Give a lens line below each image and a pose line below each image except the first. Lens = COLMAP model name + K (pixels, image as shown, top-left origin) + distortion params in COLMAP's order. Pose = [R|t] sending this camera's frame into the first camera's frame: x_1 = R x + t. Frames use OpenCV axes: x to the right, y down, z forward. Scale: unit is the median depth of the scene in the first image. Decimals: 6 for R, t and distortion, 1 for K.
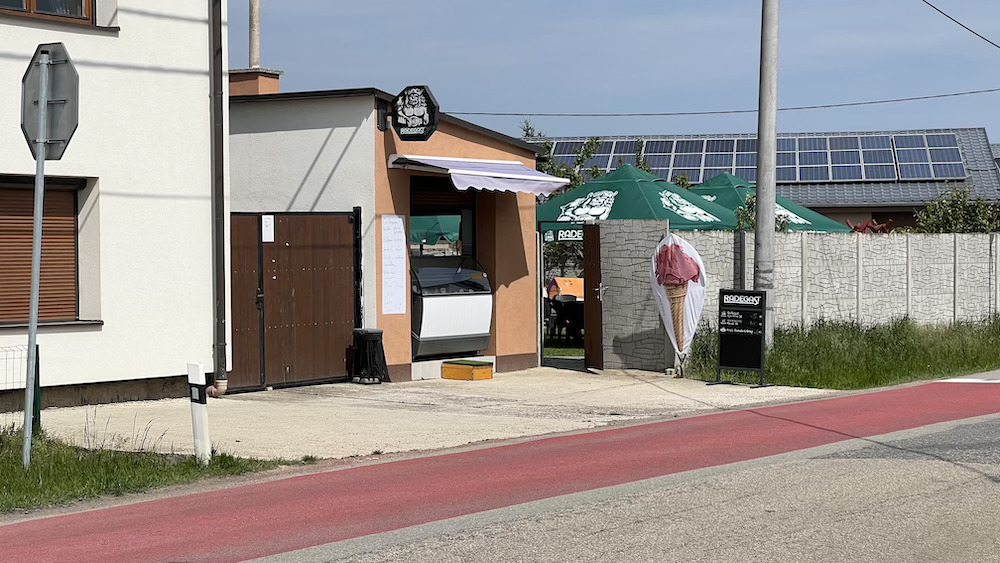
lens RADIAL K [[2239.8, 0, 500.0], [0, 2239.8, 281.5], [0, 0, 1]] dist [-0.085200, 4.586852]
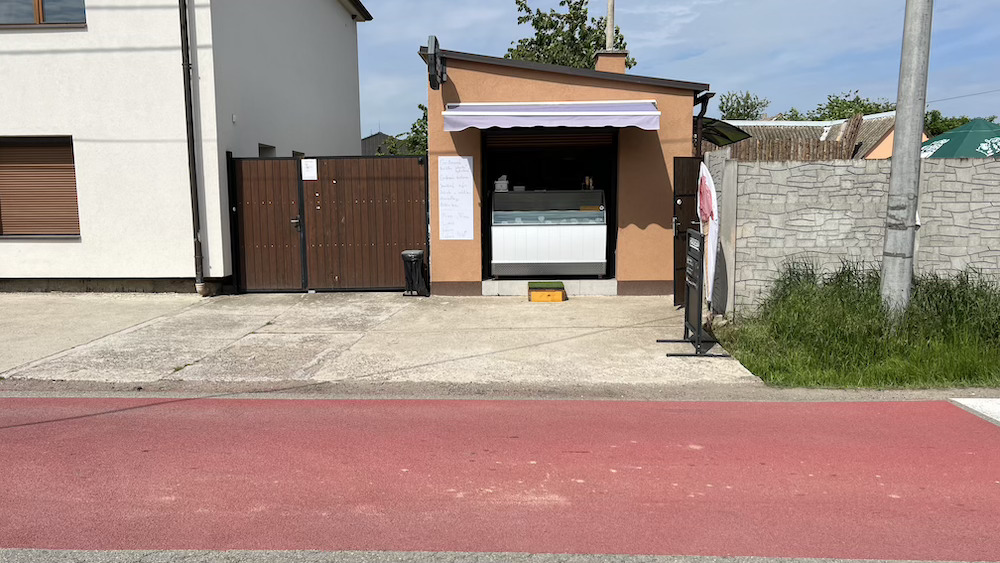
lens RADIAL K [[752.0, 0, 507.1], [0, 752.0, 289.6], [0, 0, 1]] dist [0.082687, -0.106735]
pose [[0.499948, 0.107177, -0.859398, 0.322779], [-0.010595, 0.992996, 0.117674, -0.006772], [0.865991, -0.049726, 0.497582, 0.839818]]
